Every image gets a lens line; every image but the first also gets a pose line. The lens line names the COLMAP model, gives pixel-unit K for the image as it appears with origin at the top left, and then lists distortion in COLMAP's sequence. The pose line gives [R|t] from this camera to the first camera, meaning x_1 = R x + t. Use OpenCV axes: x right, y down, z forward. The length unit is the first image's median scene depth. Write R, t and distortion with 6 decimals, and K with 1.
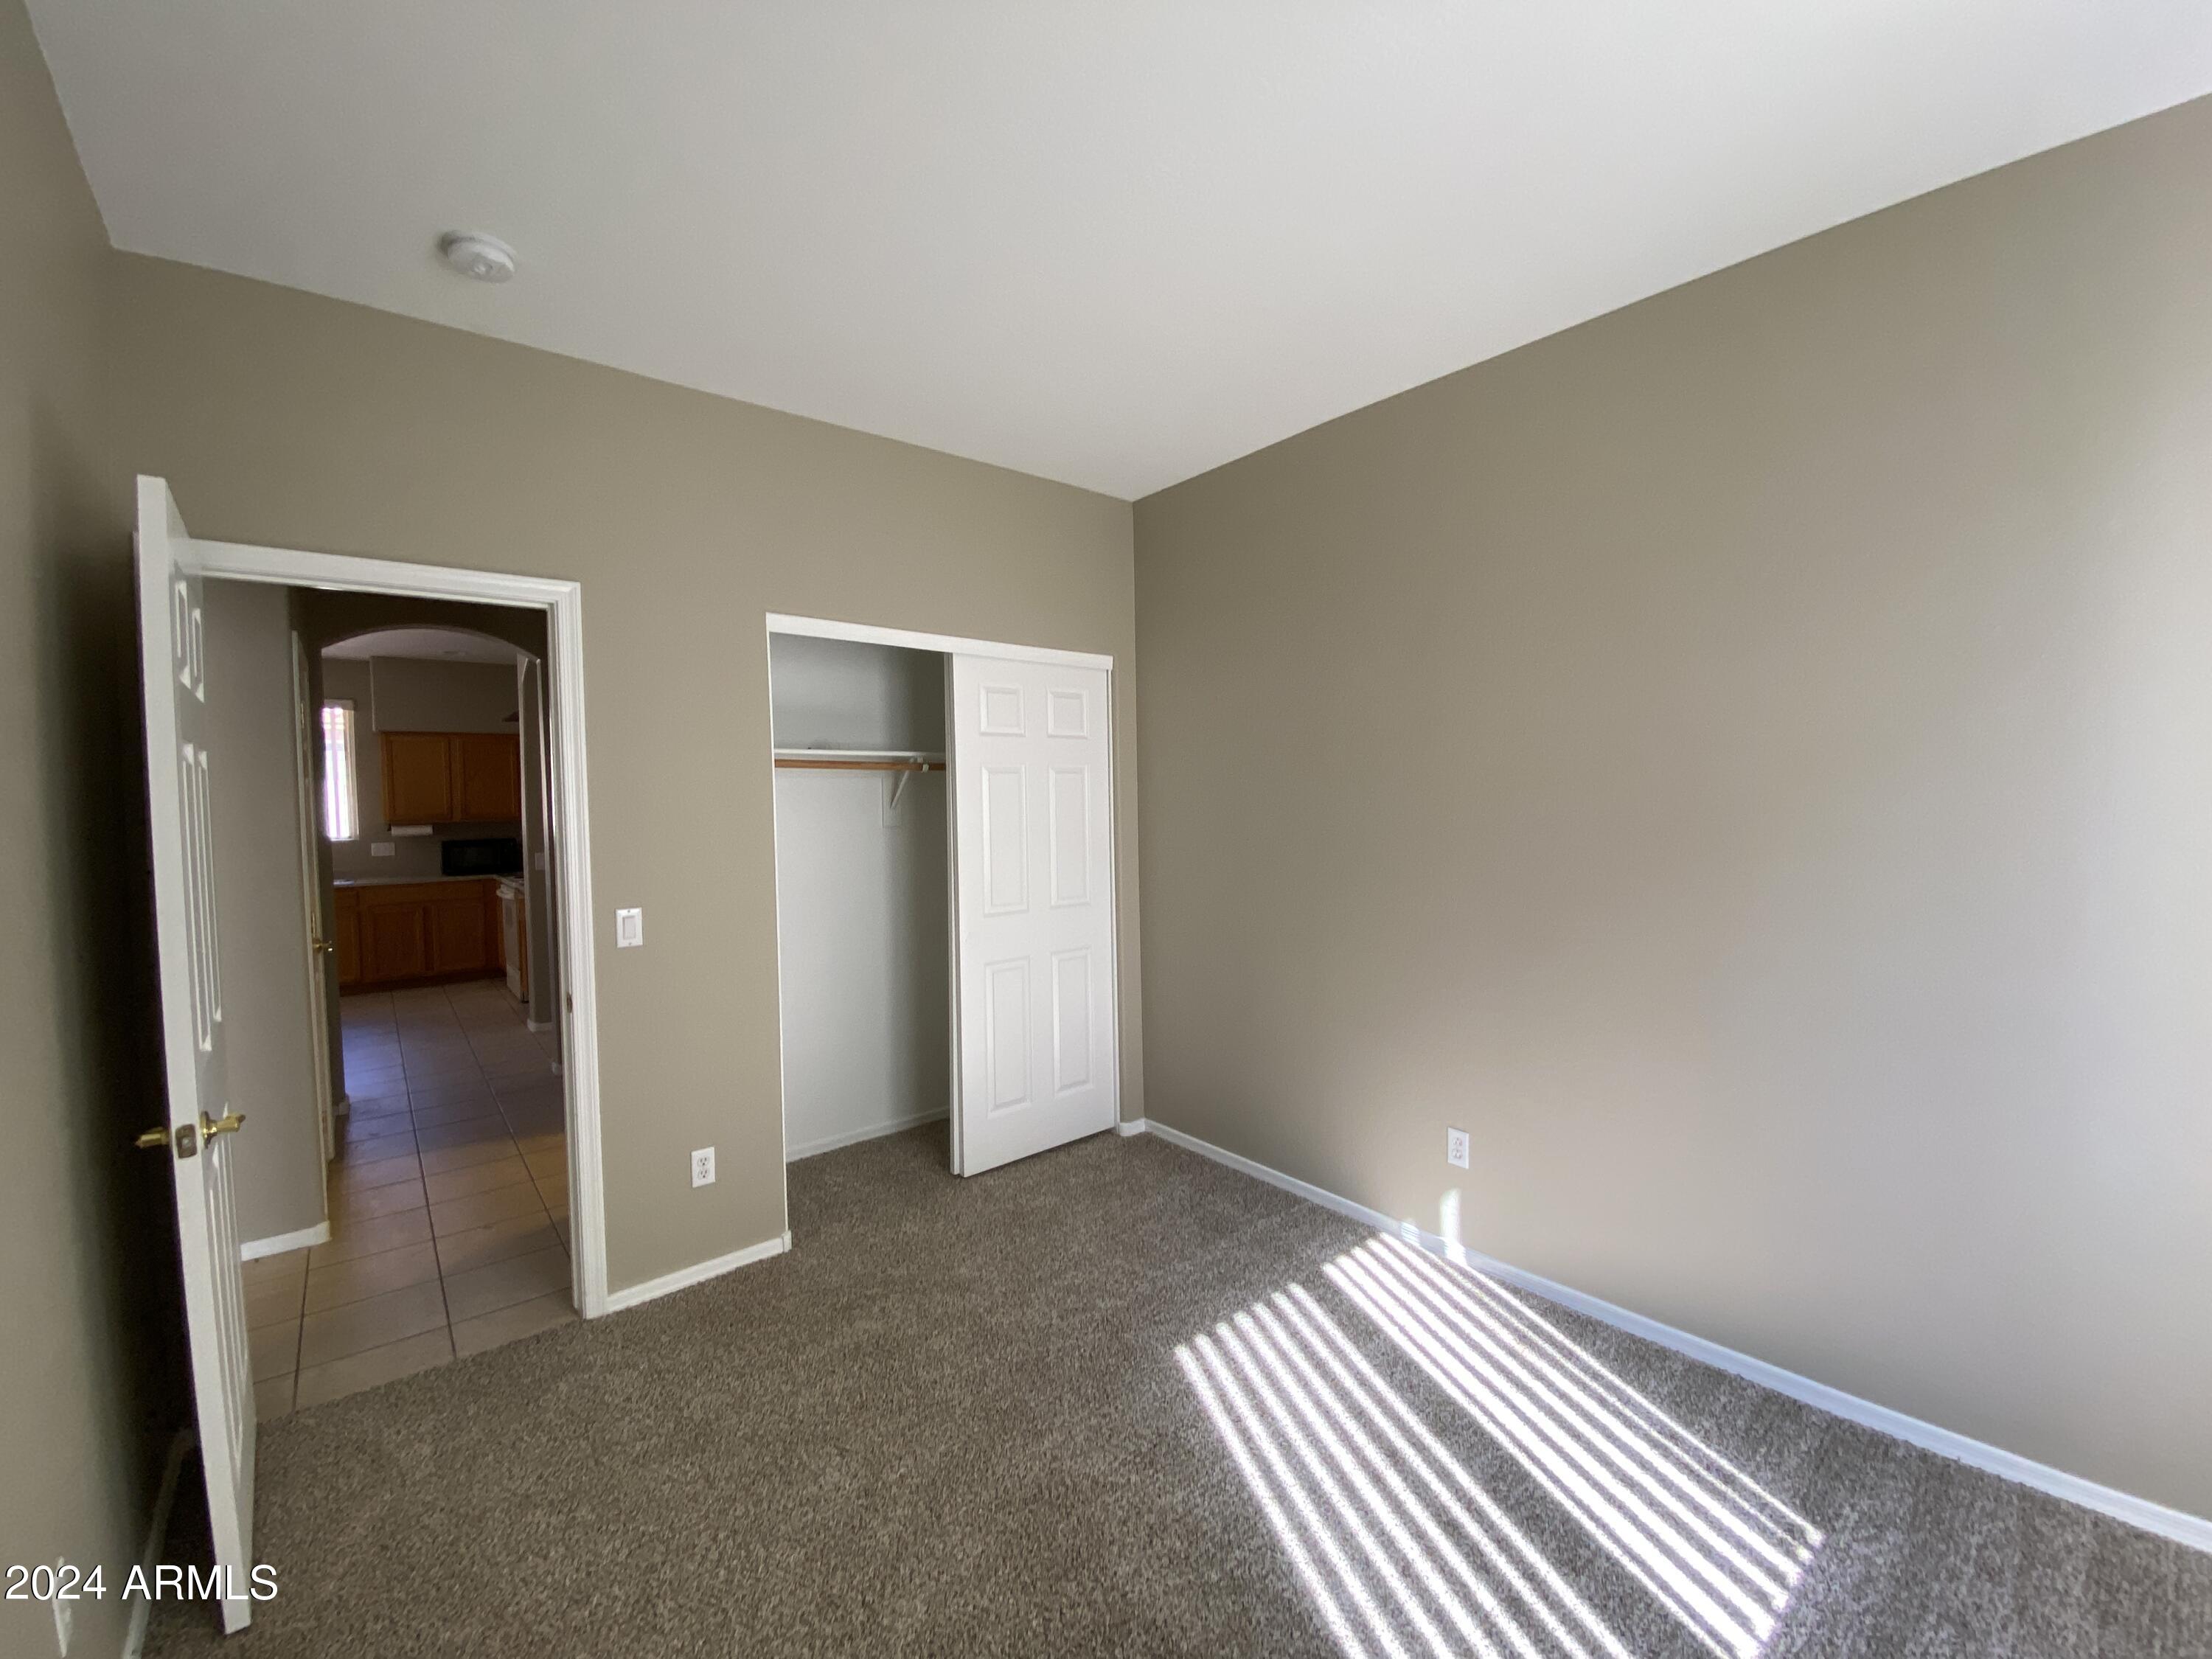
lens RADIAL K [[901.4, 0, 1108.1], [0, 901.4, 822.8], [0, 0, 1]] dist [-0.002399, -0.000631]
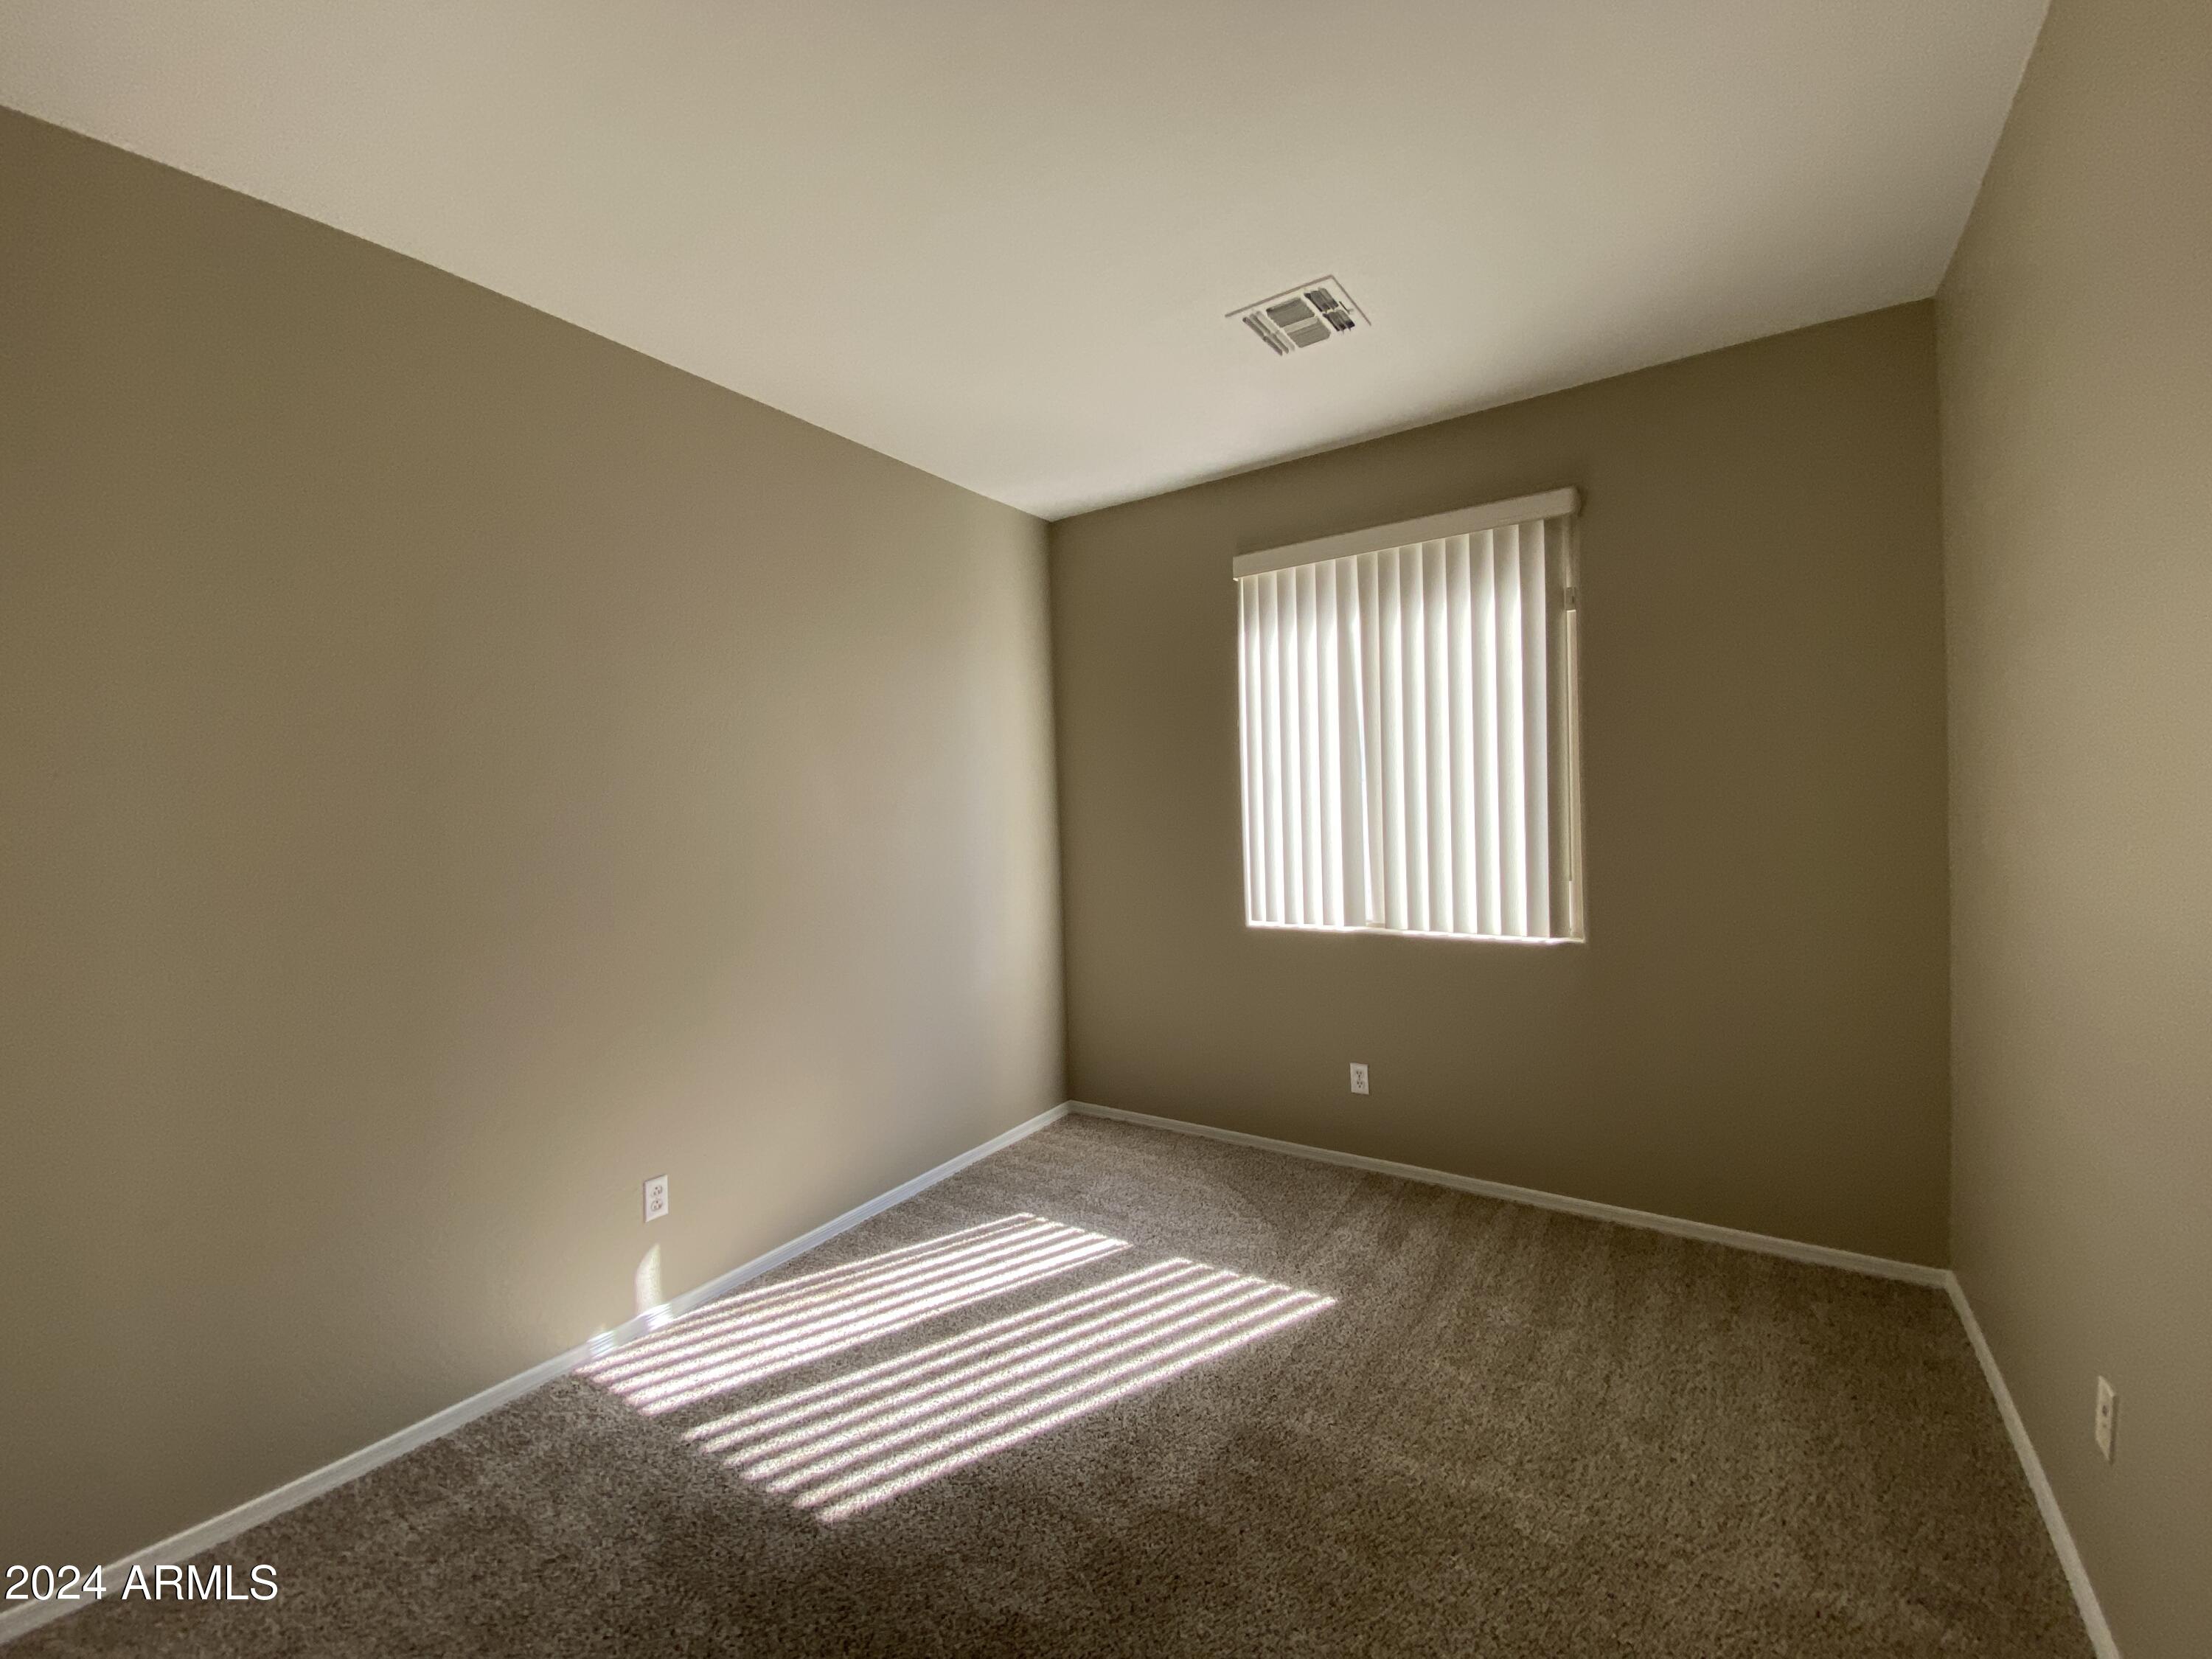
lens RADIAL K [[901.4, 0, 1108.1], [0, 901.4, 822.8], [0, 0, 1]] dist [-0.002399, -0.000631]
pose [[-0.276108, 0.004954, 0.961114, -0.729655], [0.063270, 0.997911, 0.013032, 0.003731], [-0.959042, 0.064408, -0.275845, 0.955469]]
